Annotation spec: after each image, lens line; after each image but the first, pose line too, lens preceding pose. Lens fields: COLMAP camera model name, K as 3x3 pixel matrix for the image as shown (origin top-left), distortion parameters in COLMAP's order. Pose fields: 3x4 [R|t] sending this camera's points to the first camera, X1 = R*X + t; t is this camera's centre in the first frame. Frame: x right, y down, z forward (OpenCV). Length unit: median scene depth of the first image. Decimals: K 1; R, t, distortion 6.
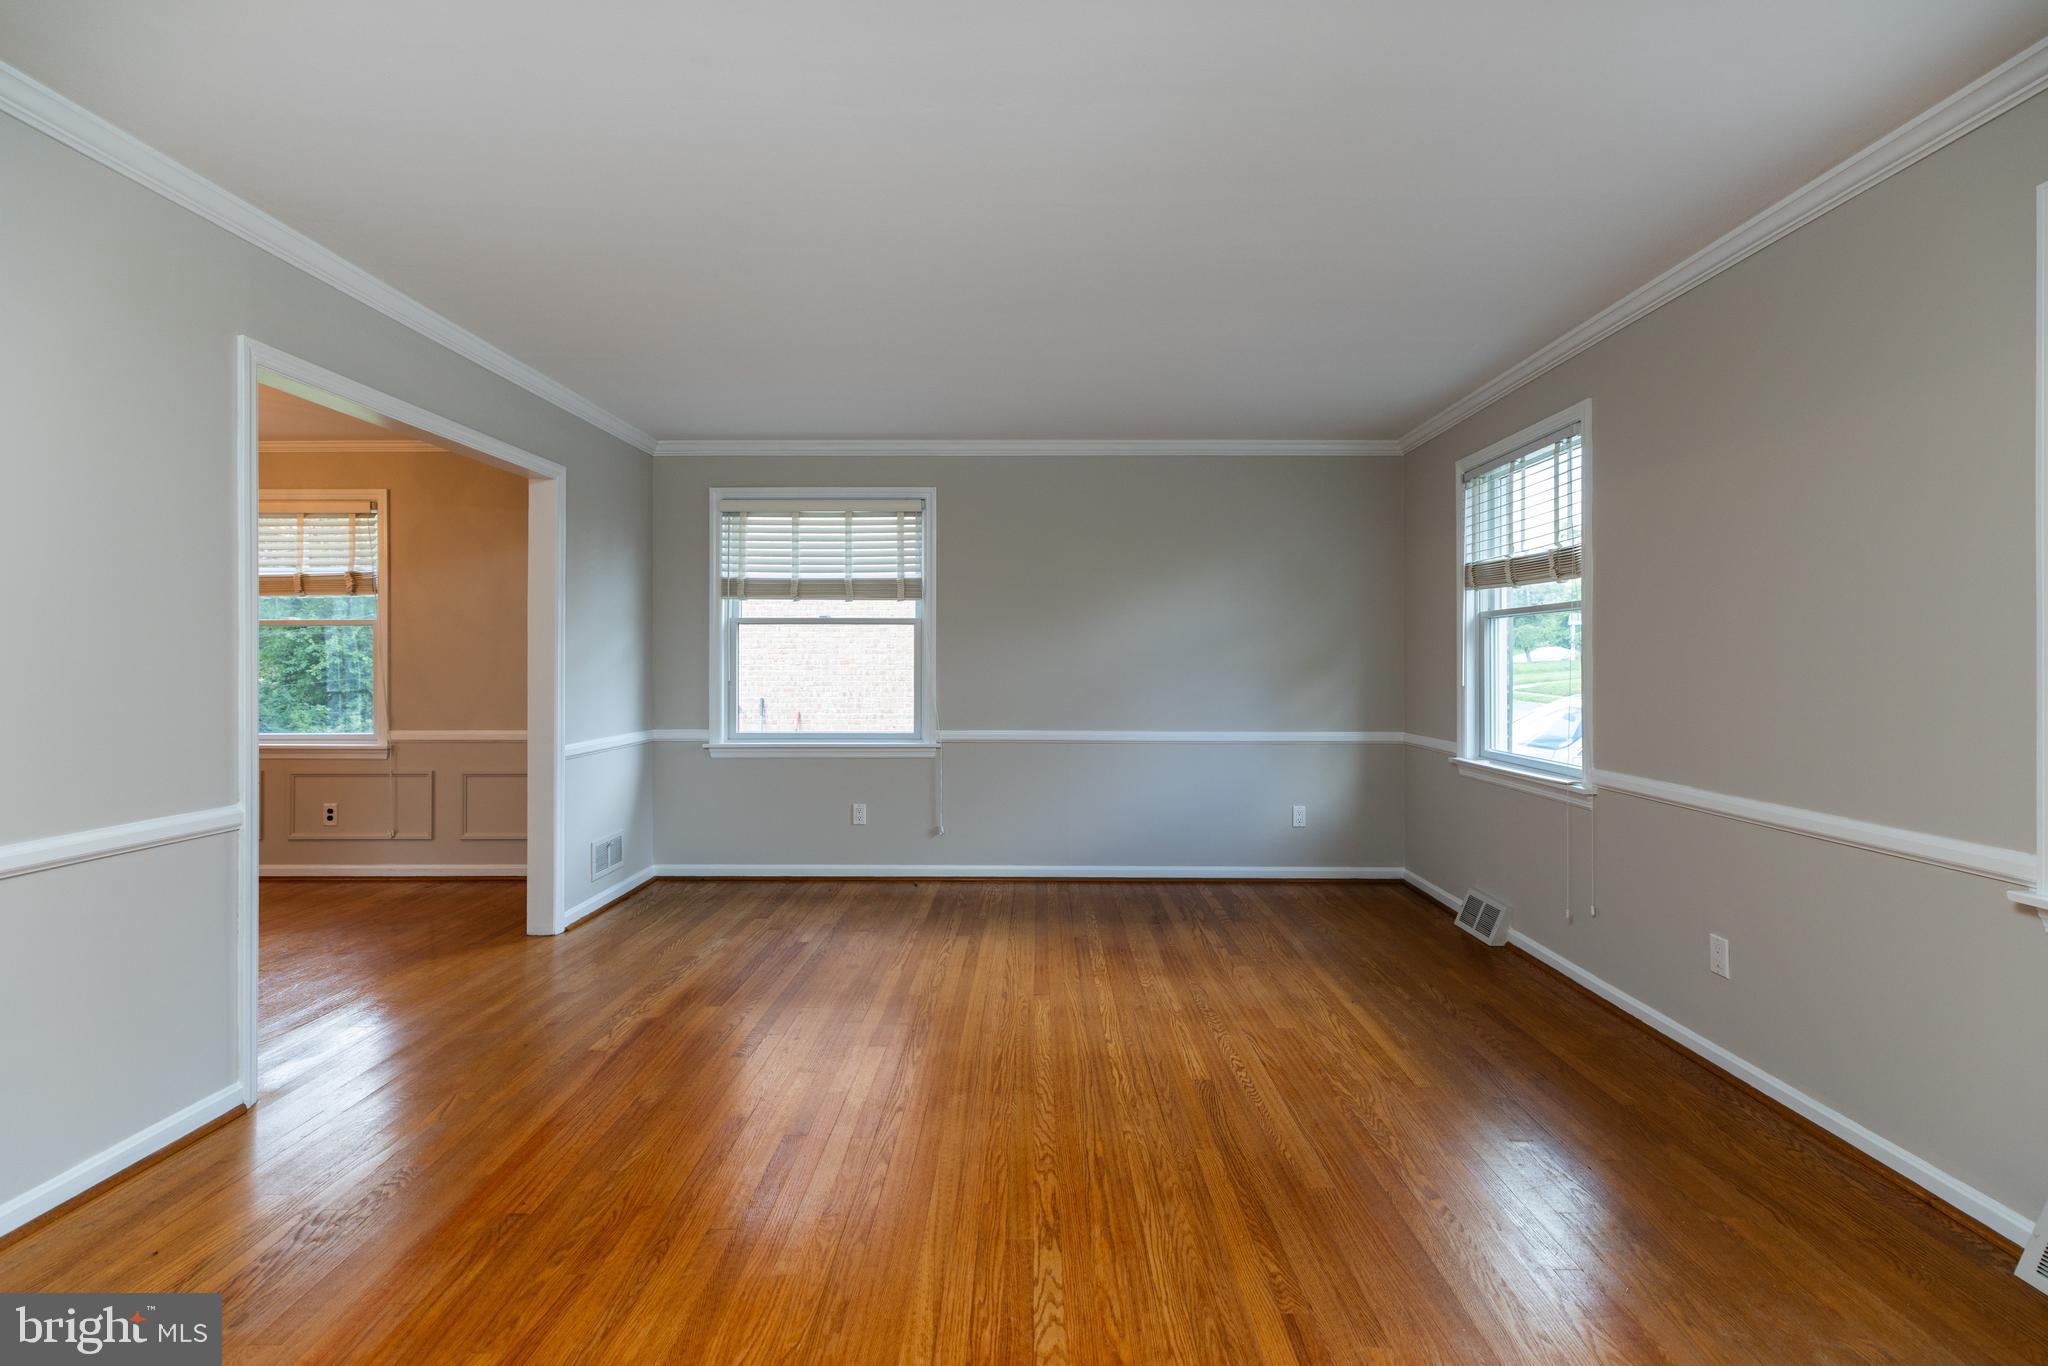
lens RADIAL K [[933.4, 0, 1039.9], [0, 933.4, 676.5], [0, 0, 1]] dist [0.001648, 0.000066]
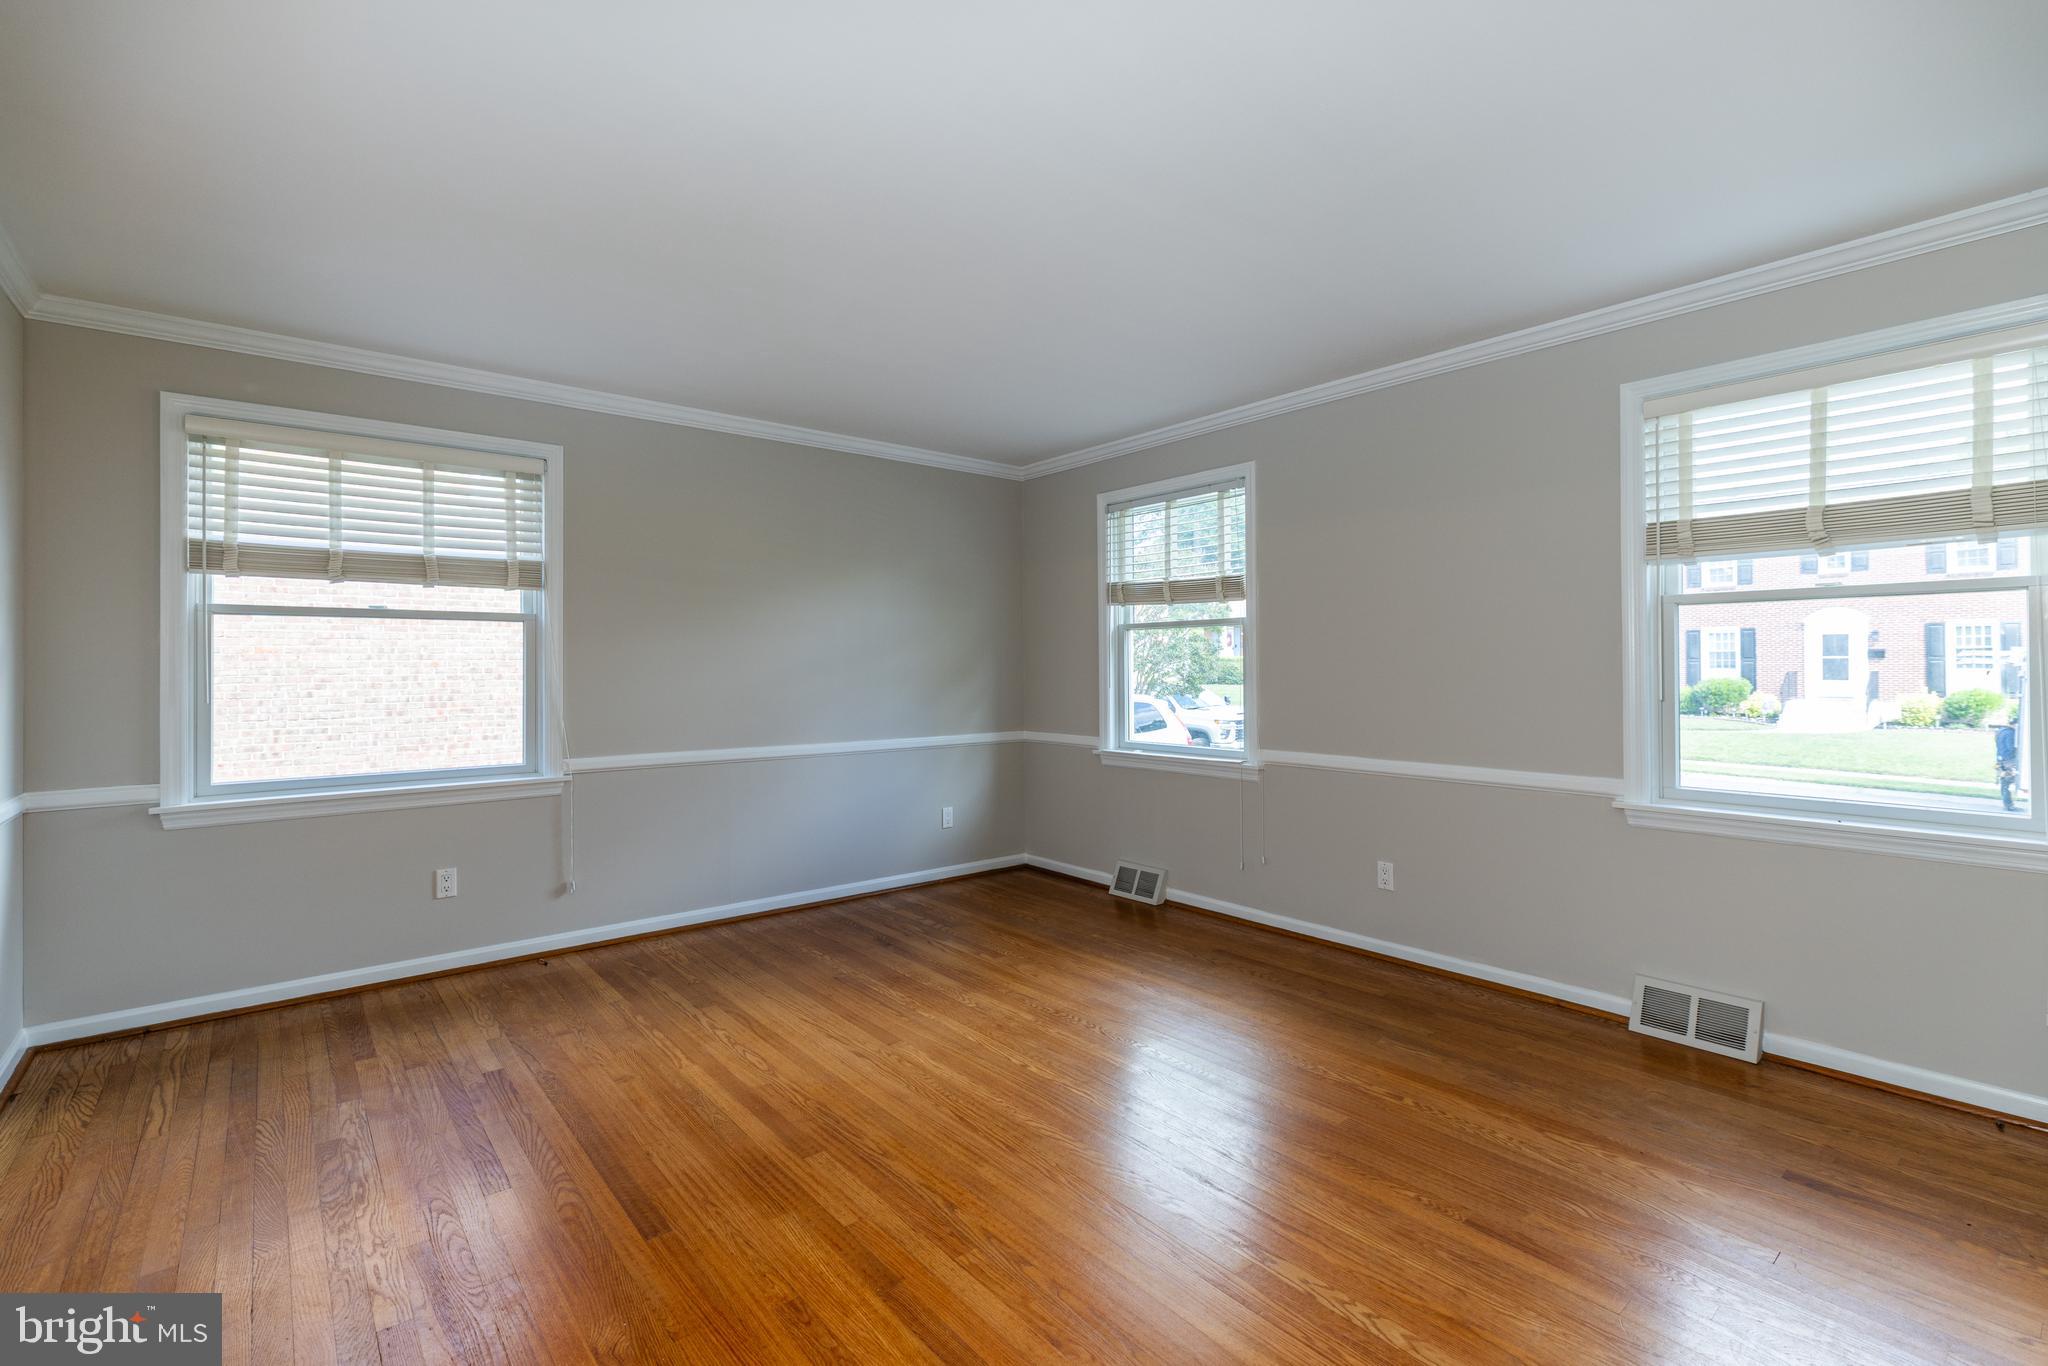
lens RADIAL K [[925.7, 0, 1021.4], [0, 925.7, 672.3], [0, 0, 1]] dist [0.003025, 0.000184]
pose [[0.757521, -0.008653, 0.652754, -0.383294], [0.016506, 0.999846, -0.005900, -0.004069], [-0.652602, 0.015244, 0.757547, 0.197243]]
